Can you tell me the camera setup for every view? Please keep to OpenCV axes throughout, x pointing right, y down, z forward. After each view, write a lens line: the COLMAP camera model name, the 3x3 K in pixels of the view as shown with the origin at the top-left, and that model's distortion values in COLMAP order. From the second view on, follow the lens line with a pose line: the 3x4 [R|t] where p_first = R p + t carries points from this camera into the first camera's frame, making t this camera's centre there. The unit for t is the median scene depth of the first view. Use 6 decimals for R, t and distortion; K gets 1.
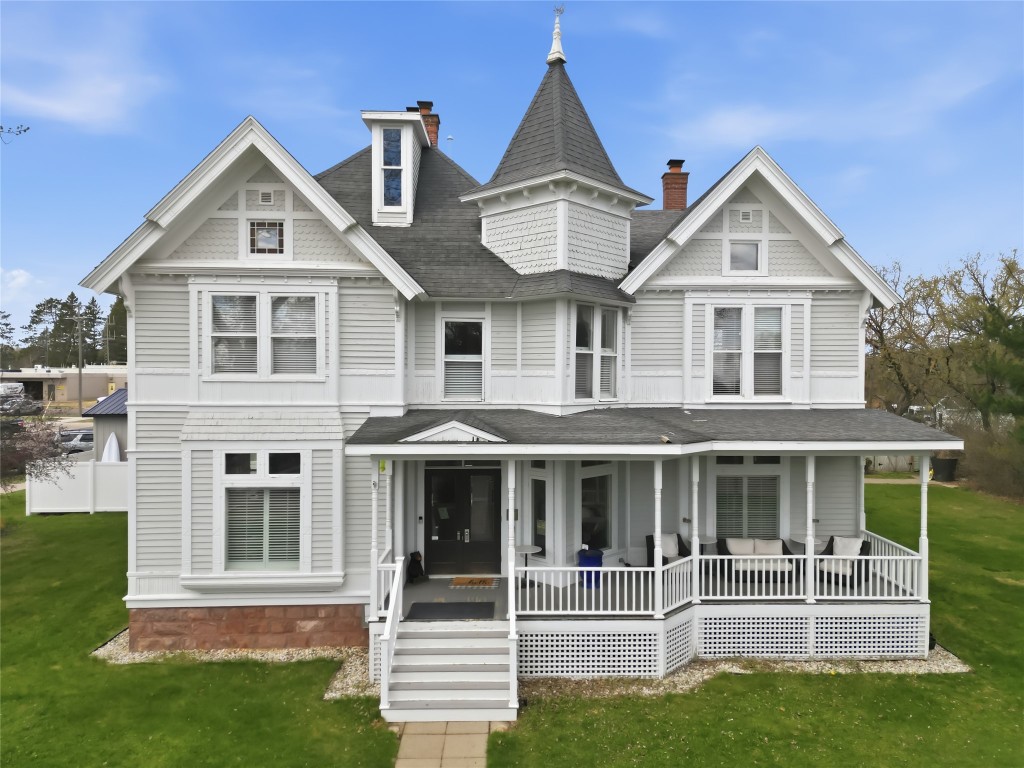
lens RADIAL K [[755.5, 0, 513.7], [0, 755.5, 379.9], [0, 0, 1]] dist [0.015329, -0.009507]
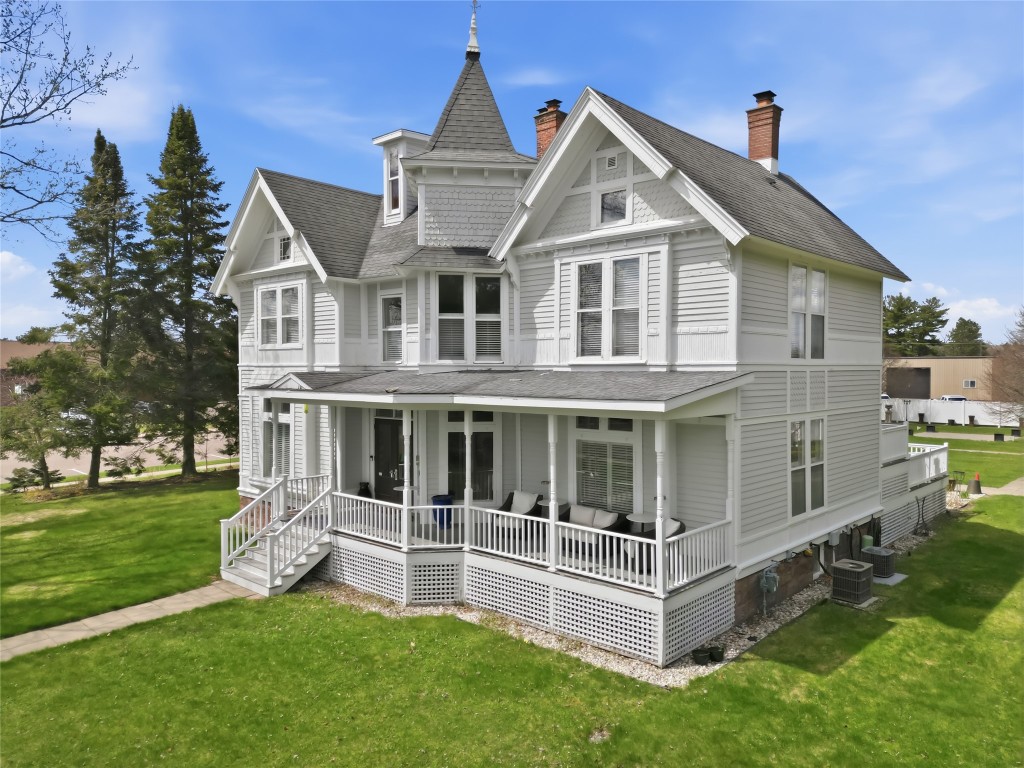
lens RADIAL K [[755.5, 0, 517.2], [0, 755.5, 372.9], [0, 0, 1]] dist [0.015329, -0.009507]
pose [[0.708846, 0.003078, -0.705357, 0.510919], [0.002176, 0.999976, 0.006550, 0.020011], [0.705360, -0.006177, 0.708822, 0.150801]]
